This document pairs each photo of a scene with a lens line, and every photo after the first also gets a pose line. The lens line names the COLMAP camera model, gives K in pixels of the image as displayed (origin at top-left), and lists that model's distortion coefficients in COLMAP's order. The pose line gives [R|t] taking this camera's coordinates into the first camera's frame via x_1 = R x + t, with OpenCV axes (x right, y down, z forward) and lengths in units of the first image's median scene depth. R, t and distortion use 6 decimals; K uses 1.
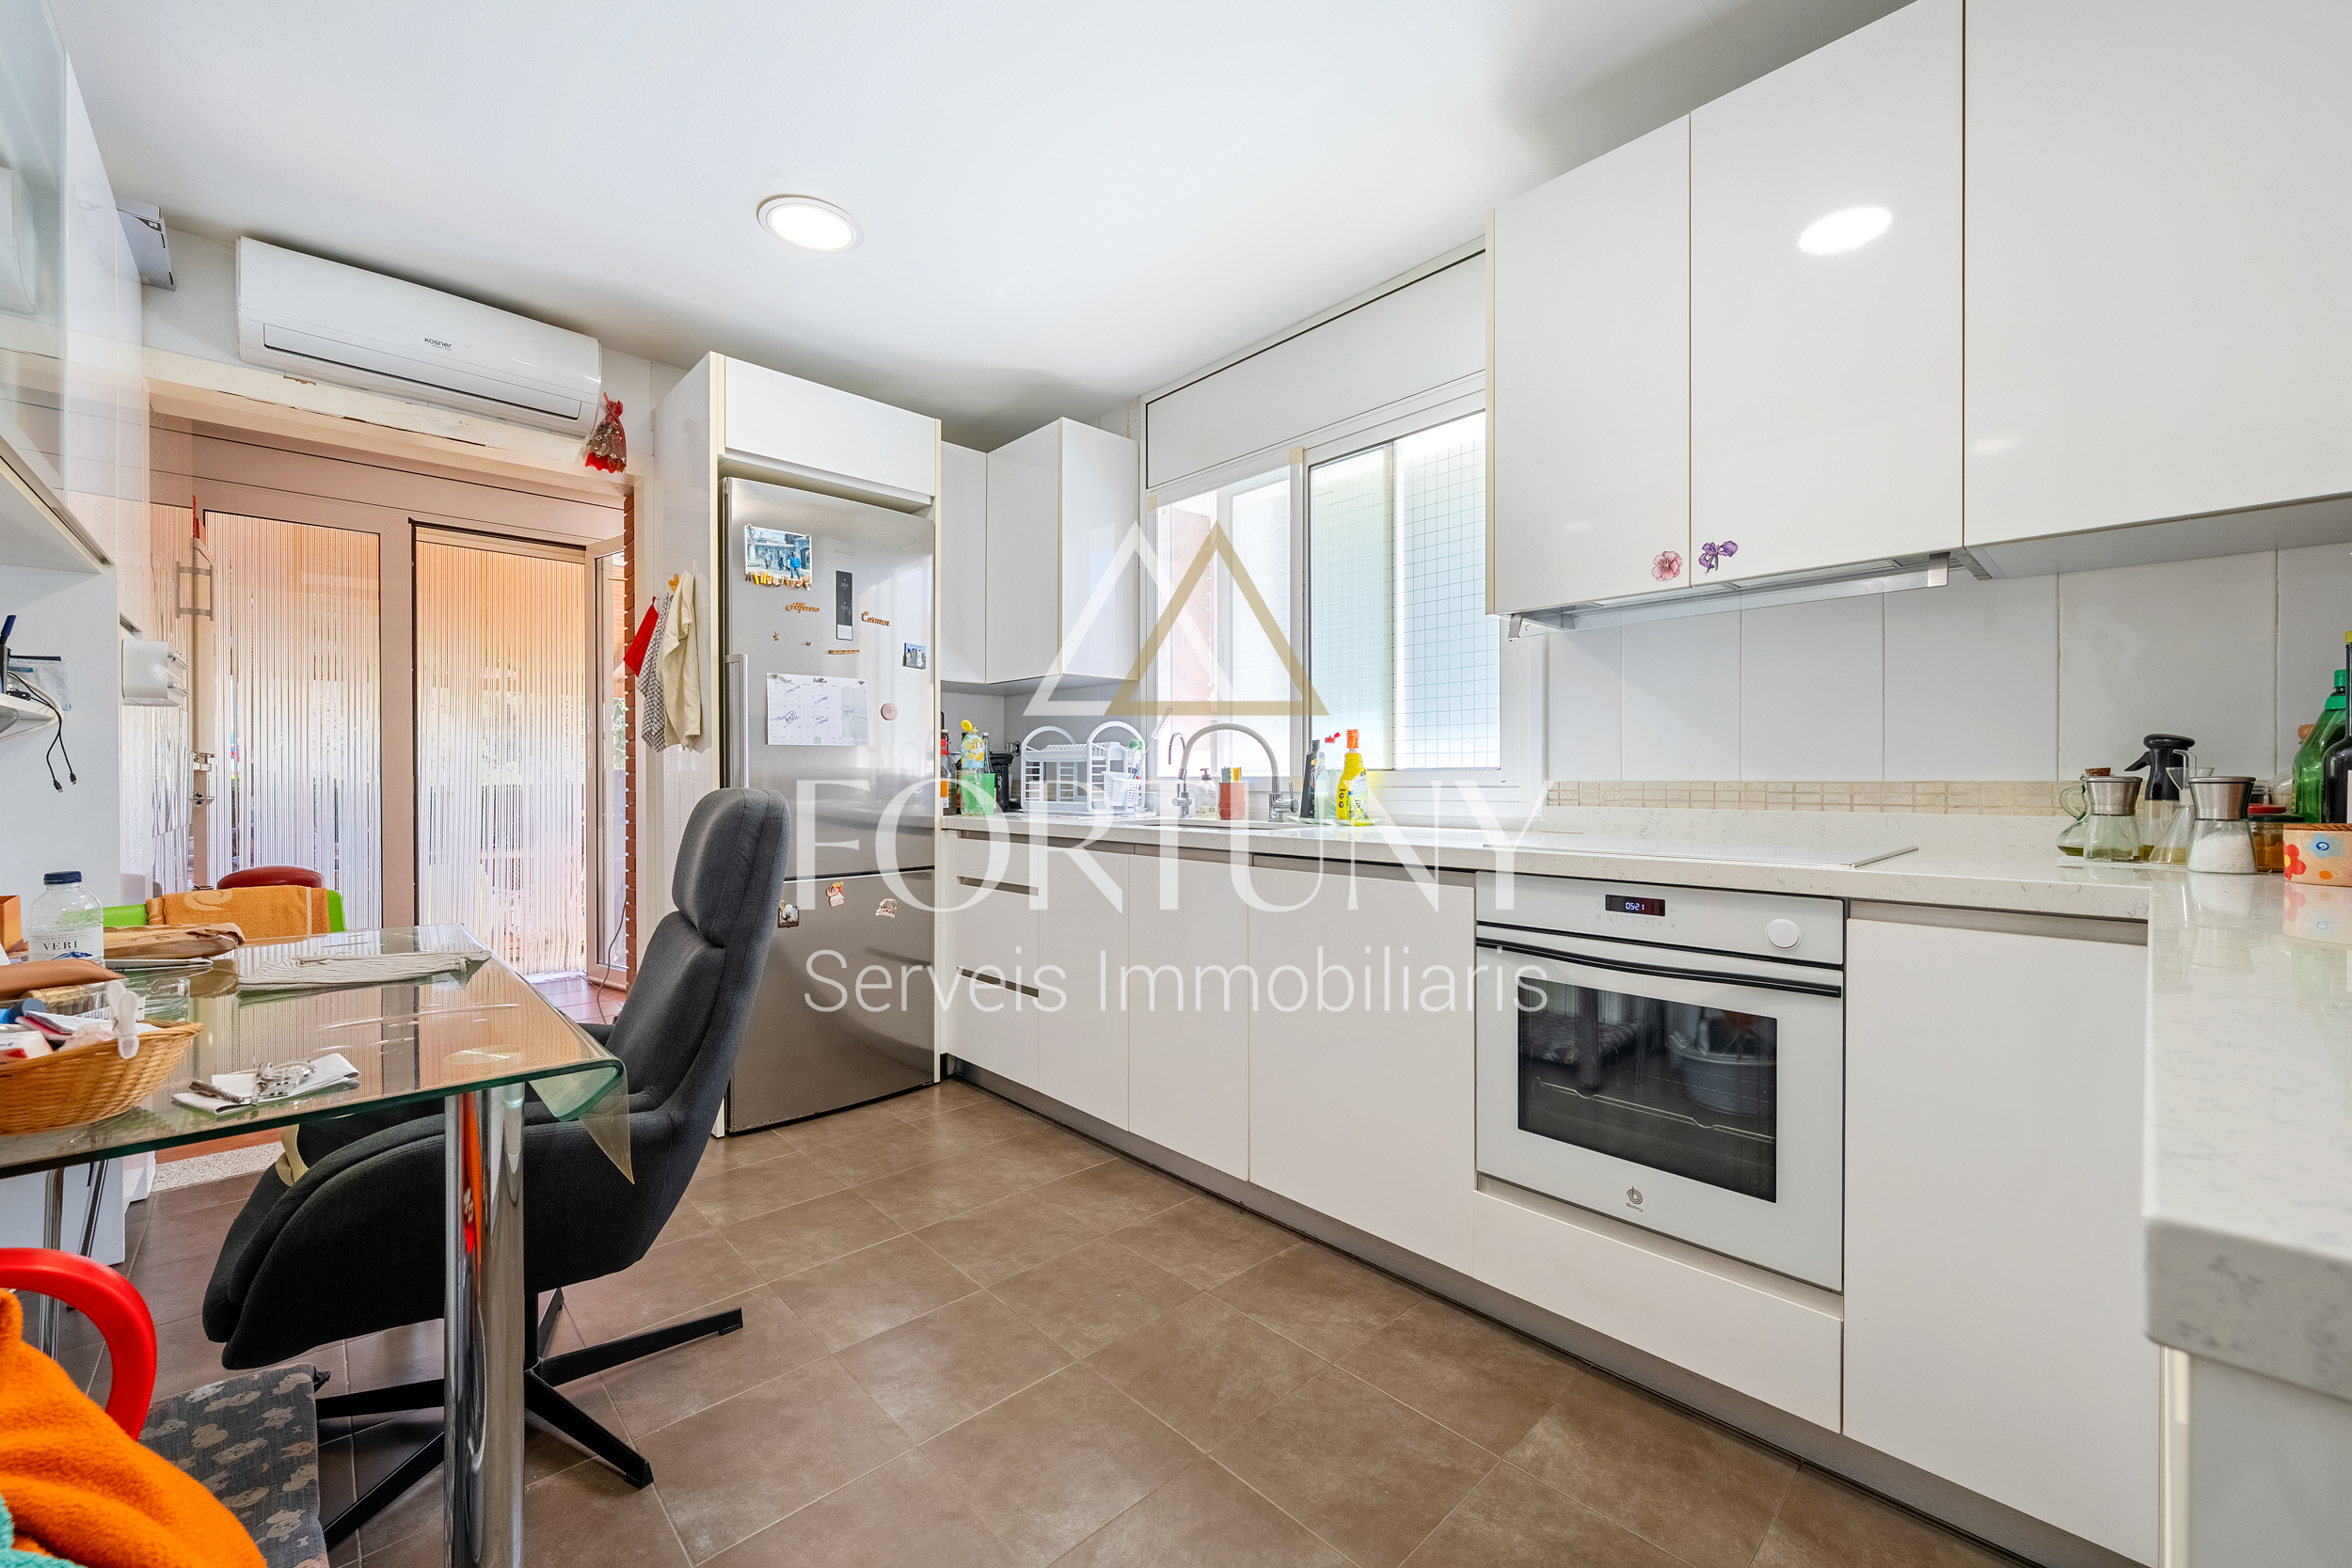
lens RADIAL K [[923.7, 0, 1174.1], [0, 923.7, 774.7], [0, 0, 1]] dist [0.012568, -0.000088]
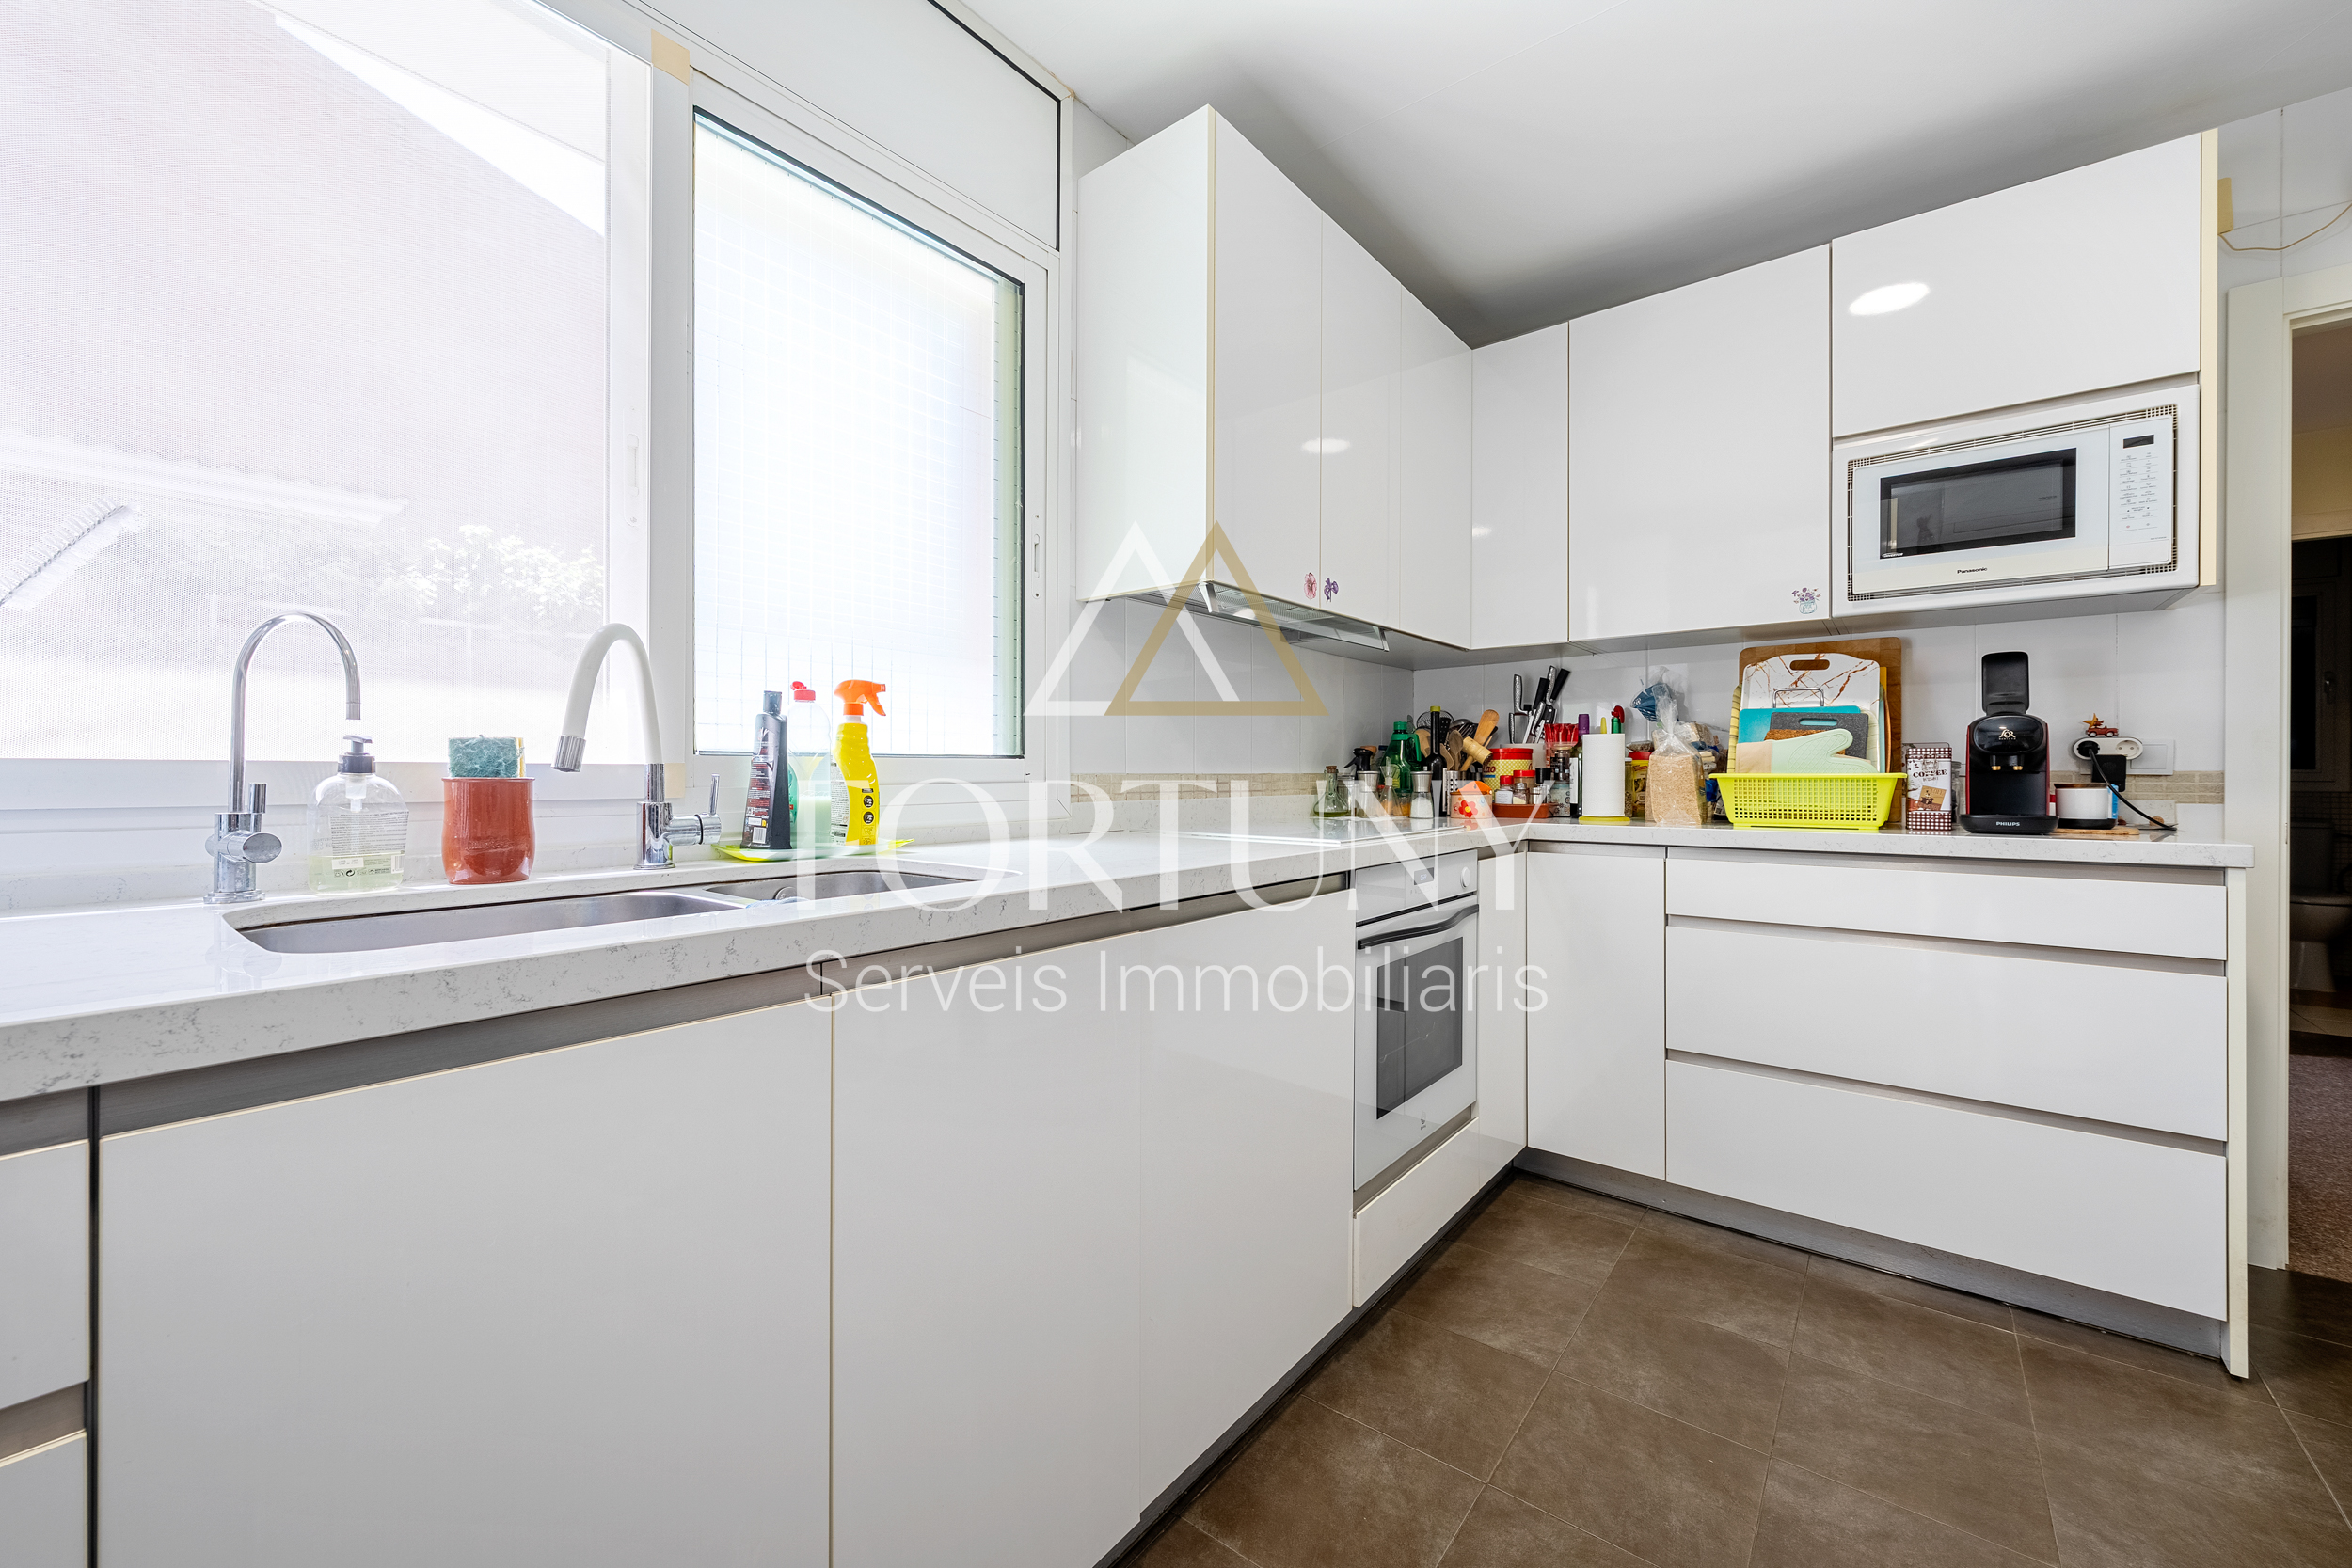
lens RADIAL K [[923.7, 0, 1174.1], [0, 923.7, 774.7], [0, 0, 1]] dist [0.012568, -0.000088]
pose [[-0.143703, -0.000531, 0.989621, -0.363852], [-0.004015, 0.999992, -0.000047, 0.005705], [-0.989613, -0.003980, -0.143704, 0.838564]]
